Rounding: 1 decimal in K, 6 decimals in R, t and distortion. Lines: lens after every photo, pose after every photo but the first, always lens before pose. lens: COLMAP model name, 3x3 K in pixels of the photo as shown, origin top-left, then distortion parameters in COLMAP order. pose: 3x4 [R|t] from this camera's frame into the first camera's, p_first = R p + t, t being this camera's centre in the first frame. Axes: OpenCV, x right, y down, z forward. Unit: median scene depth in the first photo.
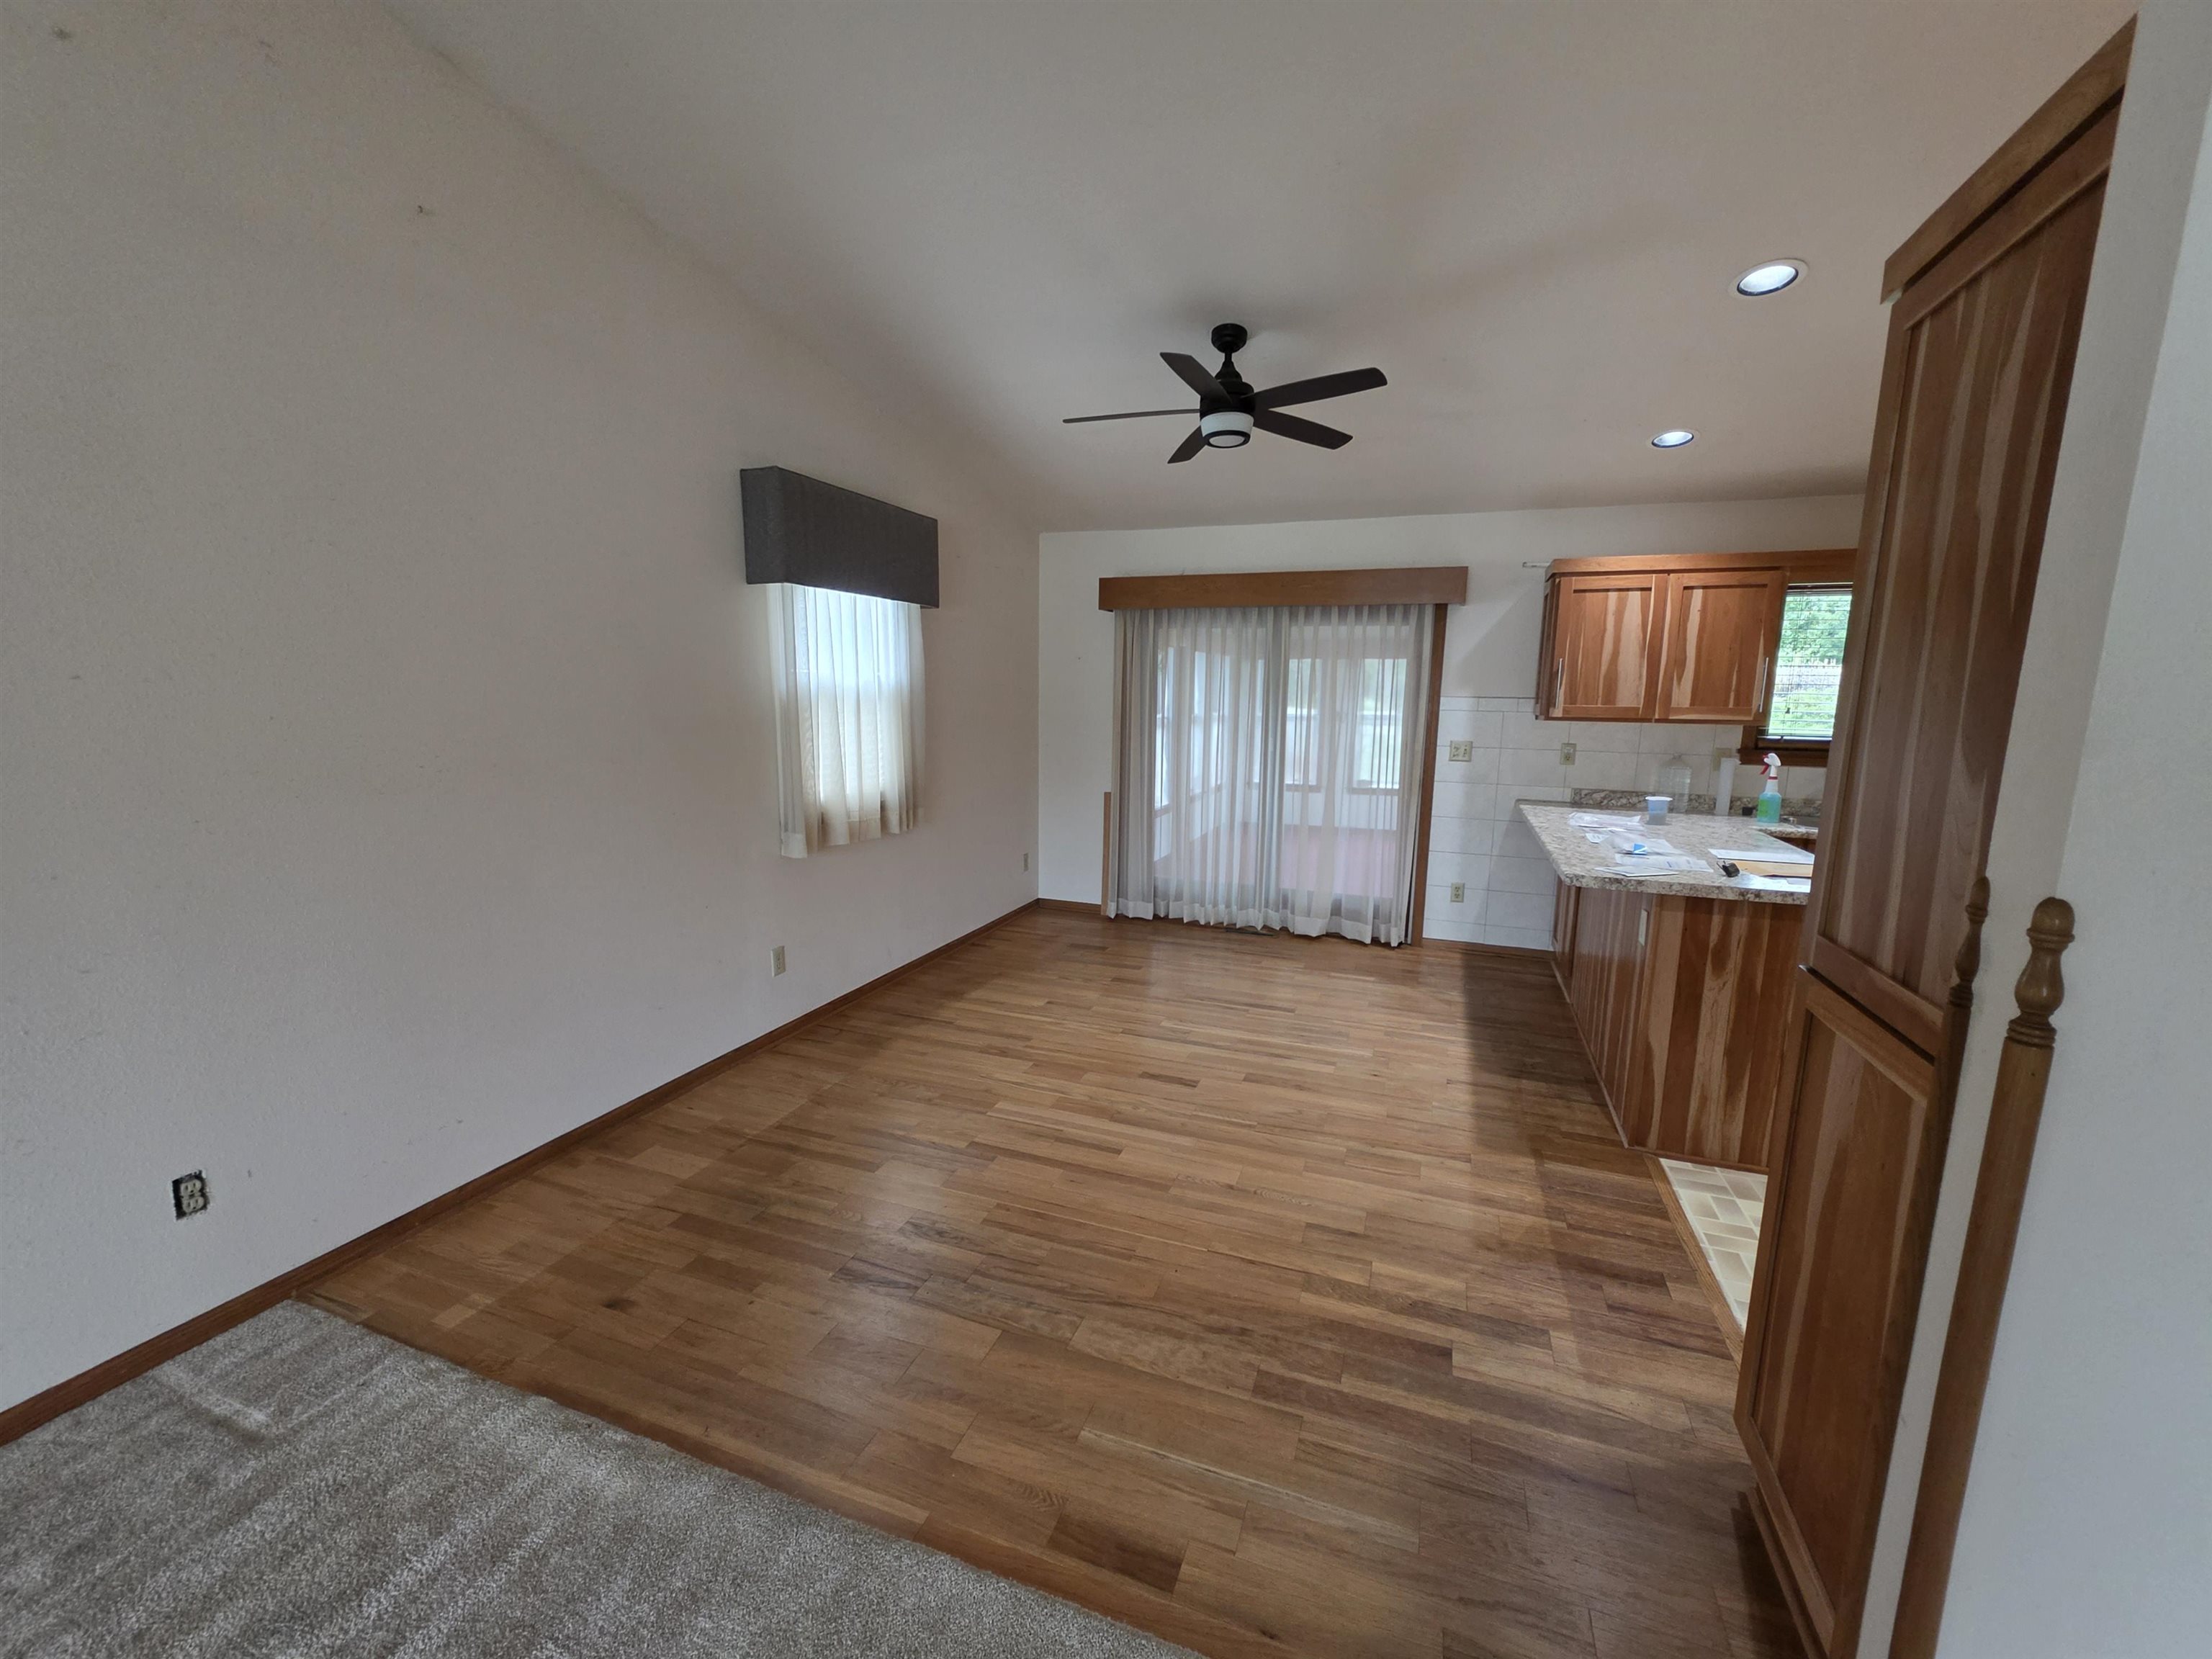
lens RADIAL K [[876.7, 0, 1115.1], [0, 876.7, 839.2], [0, 0, 1]] dist [-0.001103, 0.000328]
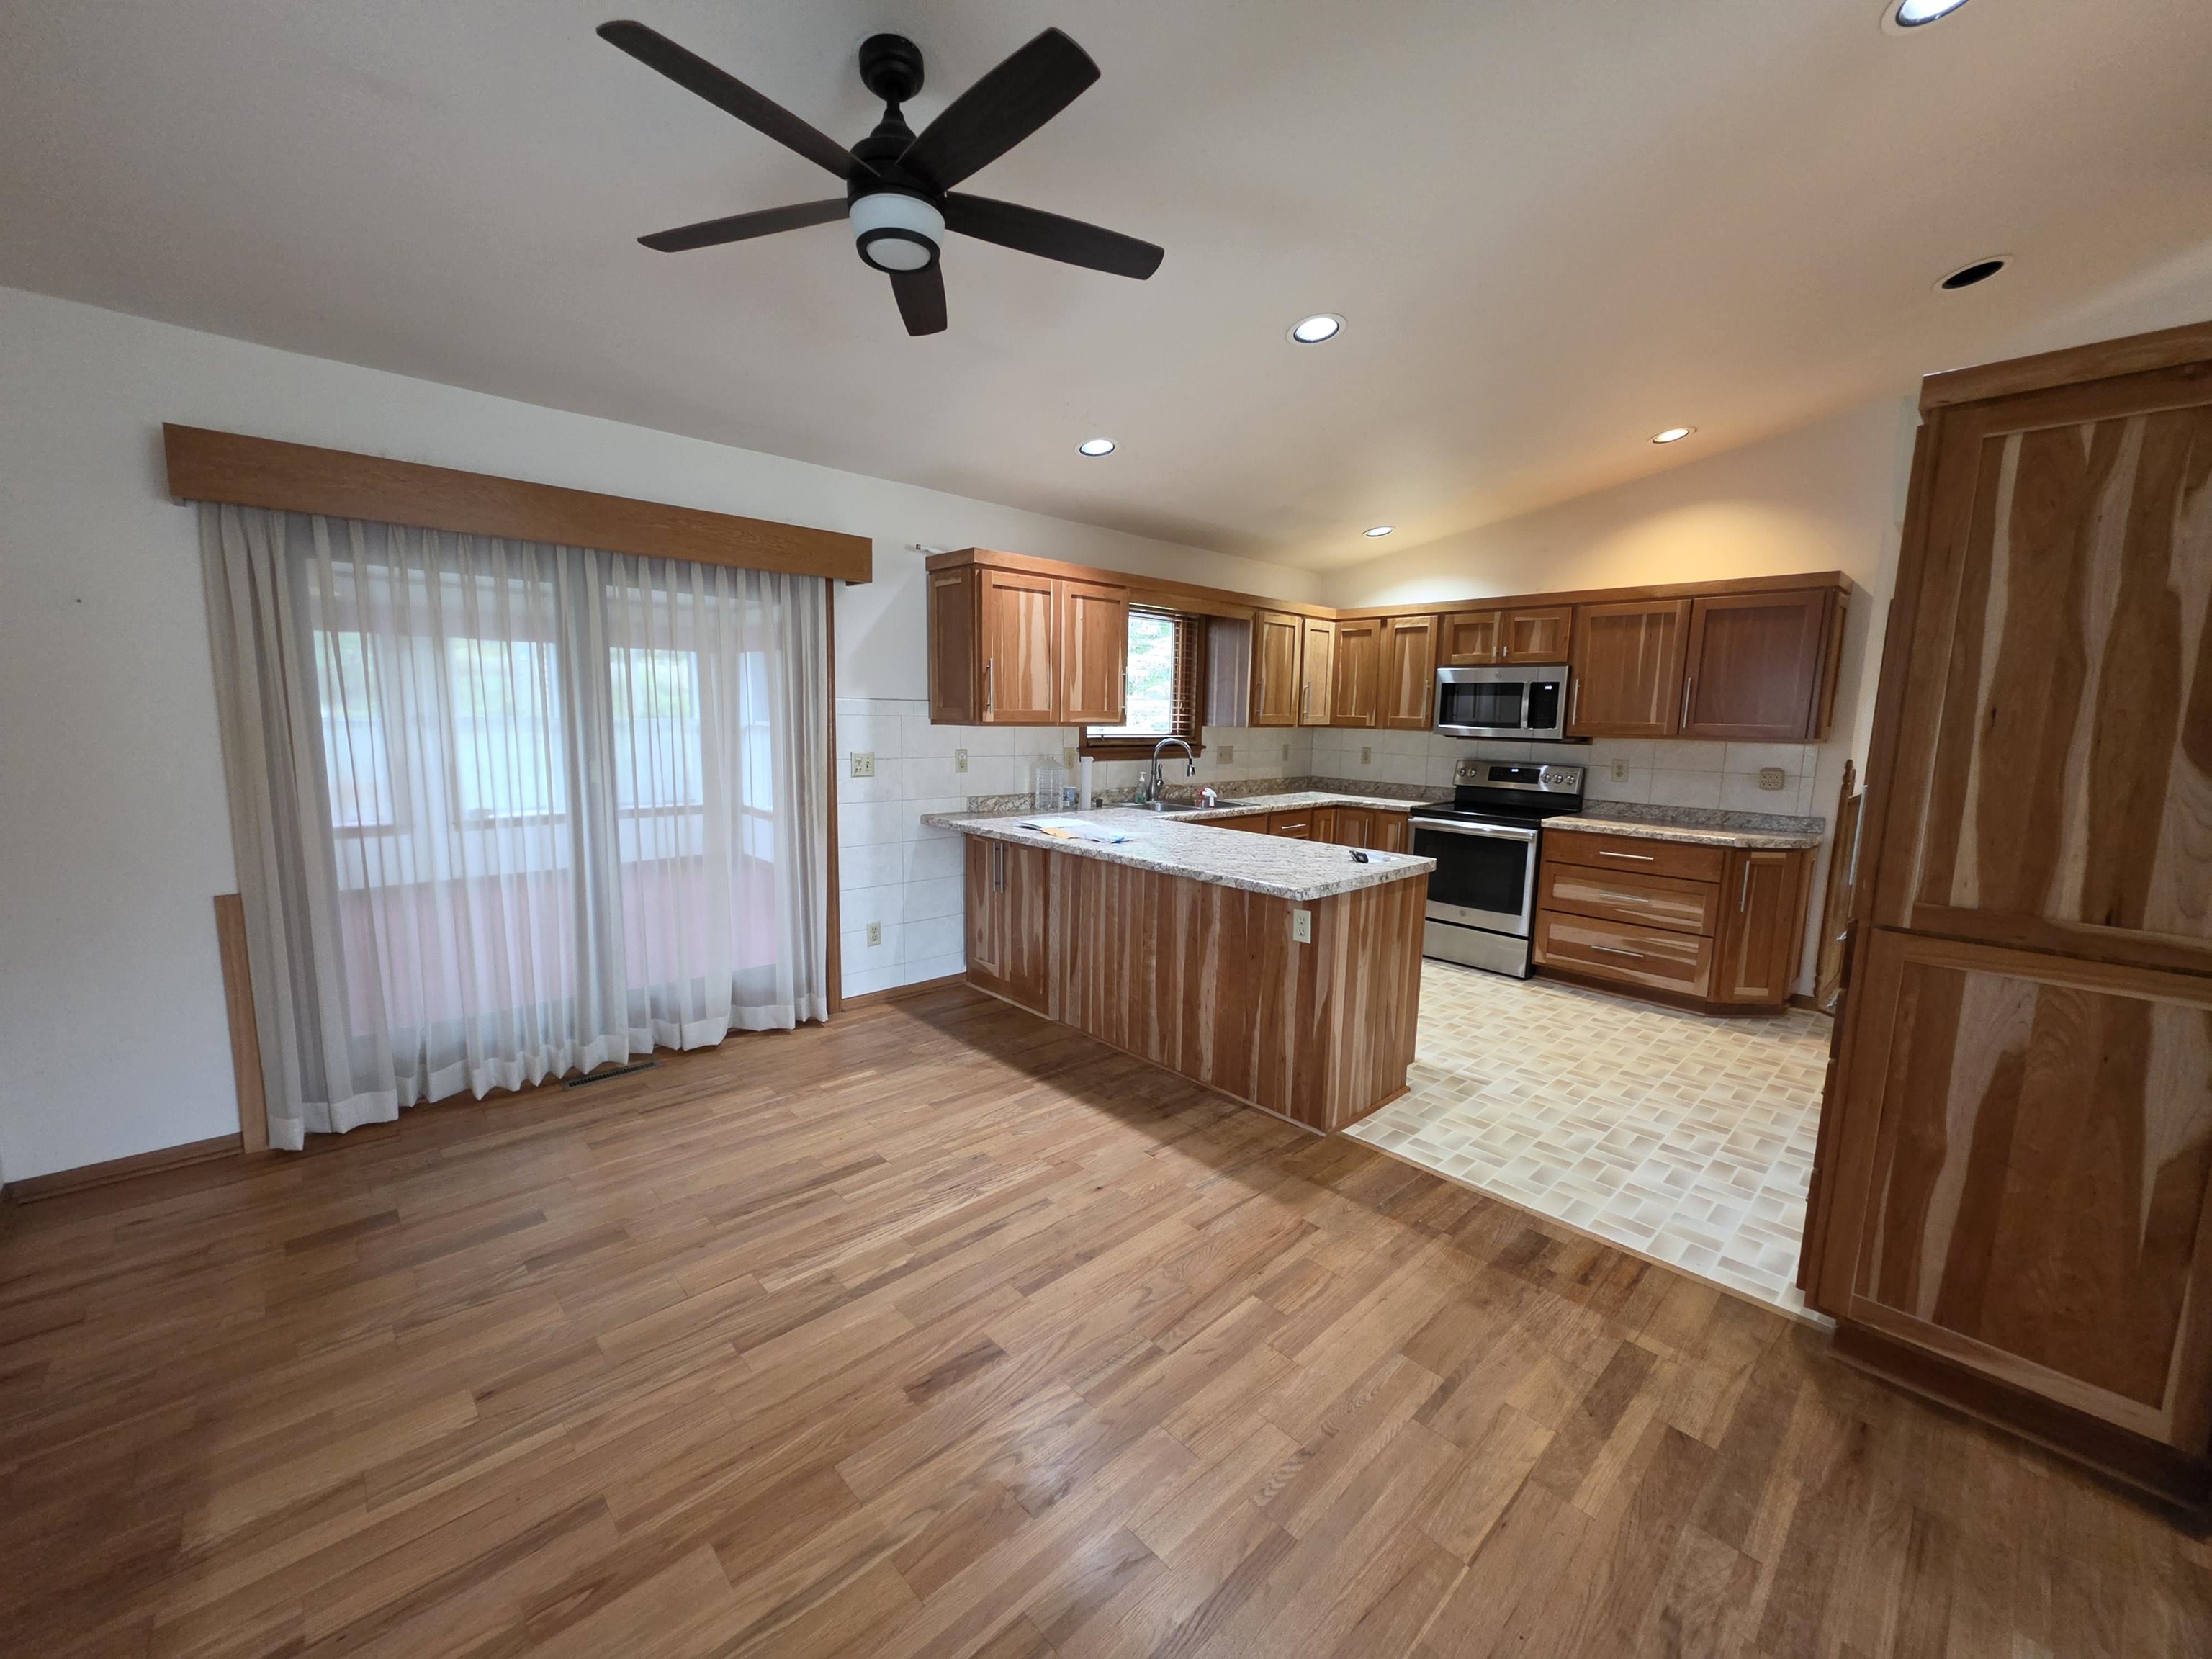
lens RADIAL K [[884.2, 0, 1102.5], [0, 884.2, 834.0], [0, 0, 1]] dist [-0.001098, 0.000065]
pose [[0.440939, -0.128482, 0.888293, -0.292089], [0.130462, 0.988365, 0.078196, -0.083340], [-0.888005, 0.081409, 0.452571, 0.505521]]
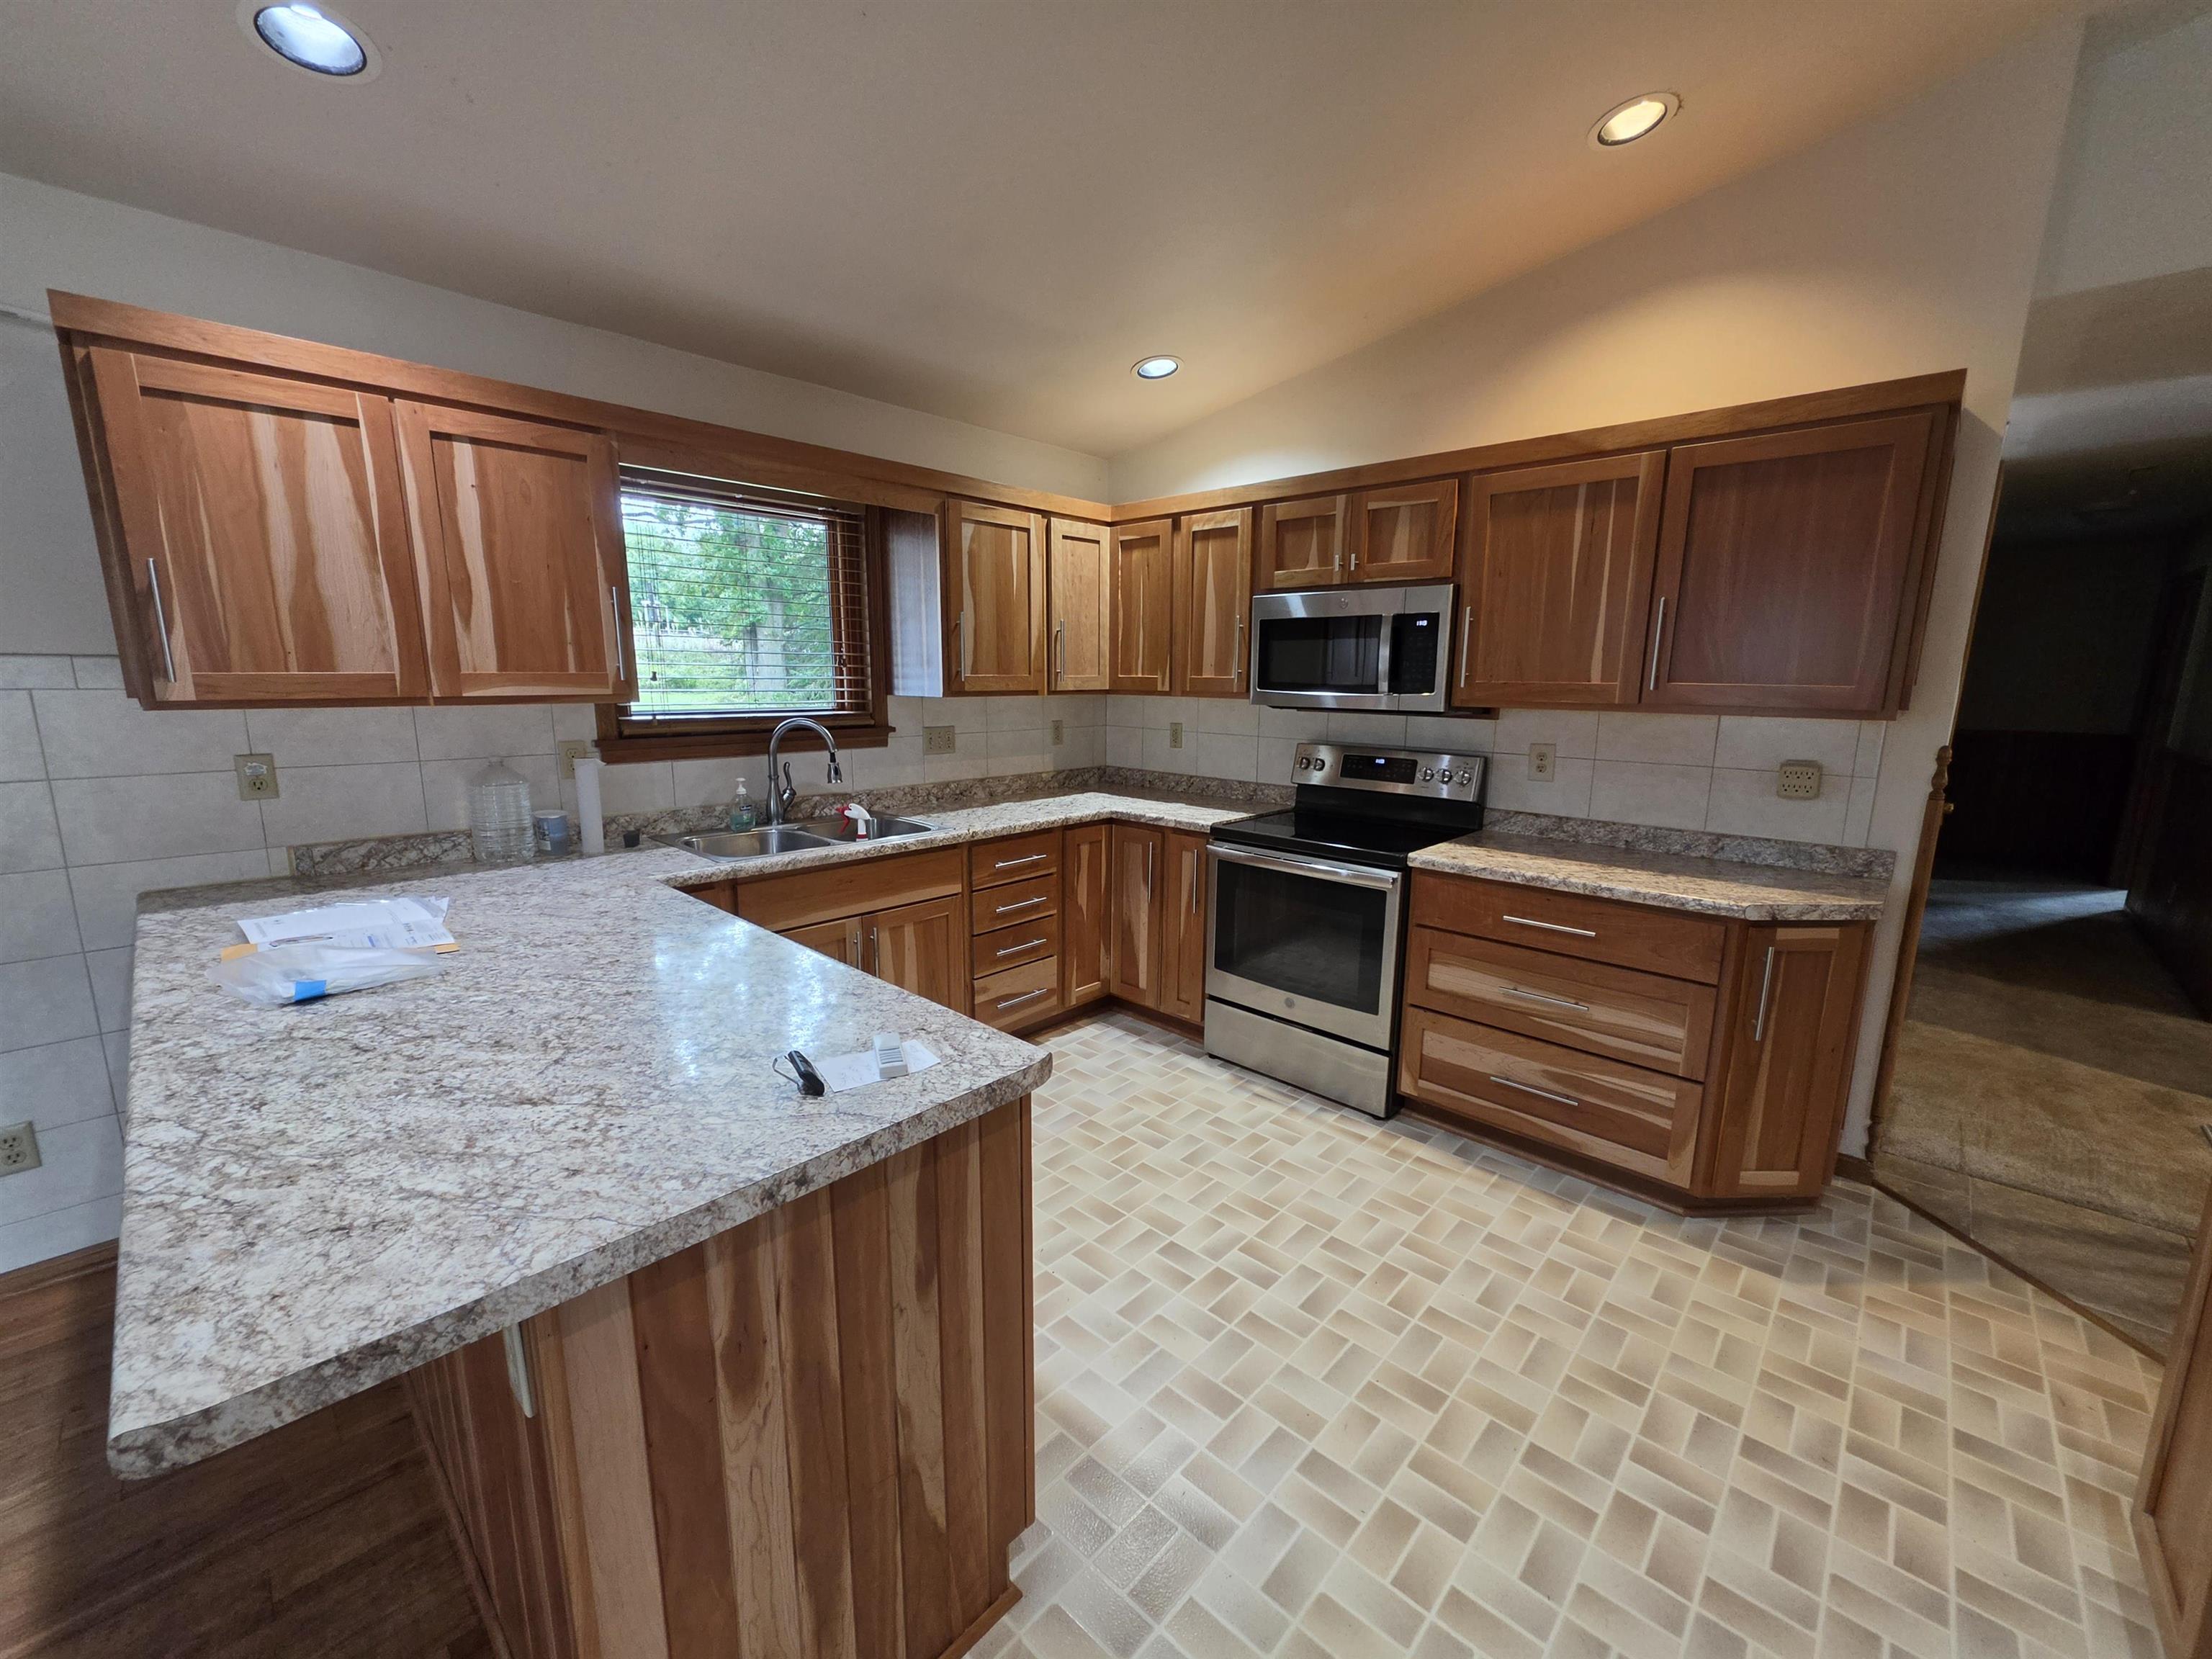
lens RADIAL K [[884.8, 0, 1109.6], [0, 884.8, 833.3], [0, 0, 1]] dist [-0.001494, -0.000163]
pose [[0.387321, -0.176145, 0.904962, 0.295724], [0.145451, 0.980961, 0.128685, -0.070206], [-0.910399, 0.081786, 0.405567, 0.451333]]
